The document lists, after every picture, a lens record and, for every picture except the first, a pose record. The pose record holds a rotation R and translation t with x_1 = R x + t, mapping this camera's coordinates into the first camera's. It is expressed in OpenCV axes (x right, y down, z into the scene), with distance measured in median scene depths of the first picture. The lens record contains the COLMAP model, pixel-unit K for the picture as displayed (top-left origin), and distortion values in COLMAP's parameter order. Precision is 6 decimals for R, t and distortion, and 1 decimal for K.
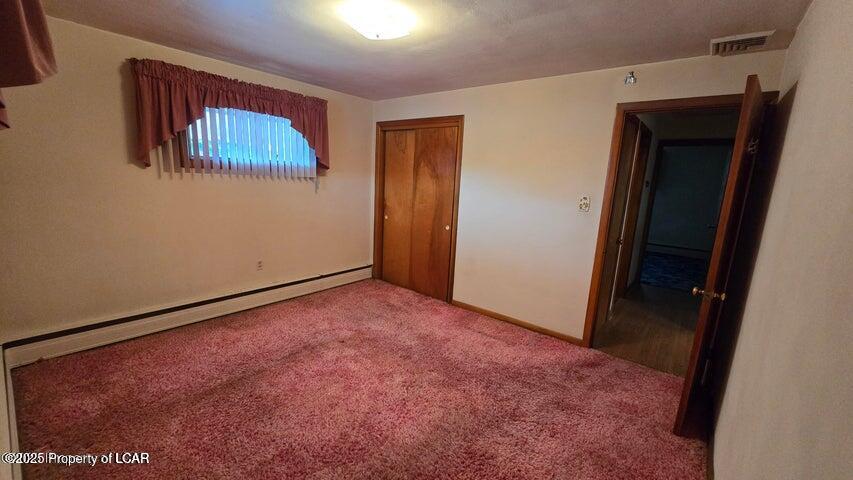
lens RADIAL K [[349.1, 0, 422.8], [0, 349.1, 244.7], [0, 0, 1]] dist [-0.002353, 0.000273]
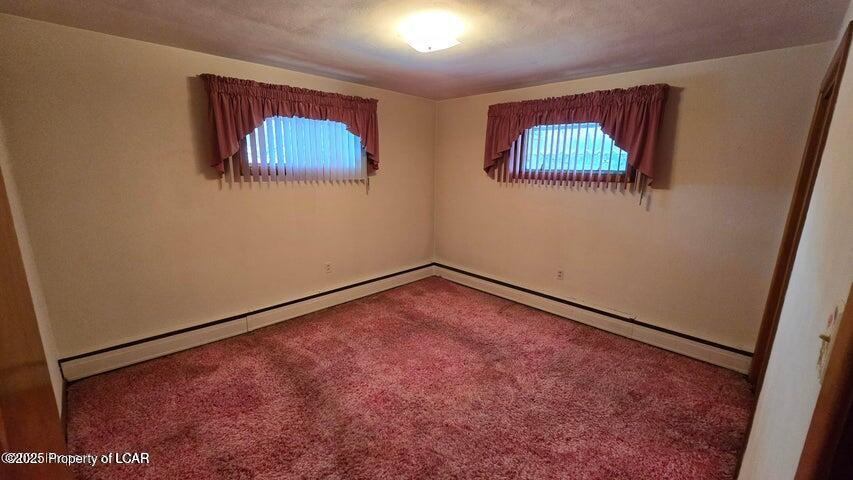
lens RADIAL K [[349.1, 0, 422.8], [0, 349.1, 244.7], [0, 0, 1]] dist [-0.002353, 0.000273]
pose [[-0.104077, 0.161064, -0.981441, 0.653065], [-0.218313, 0.959034, 0.180538, -0.142424], [0.970313, 0.233051, -0.064651, 0.791802]]
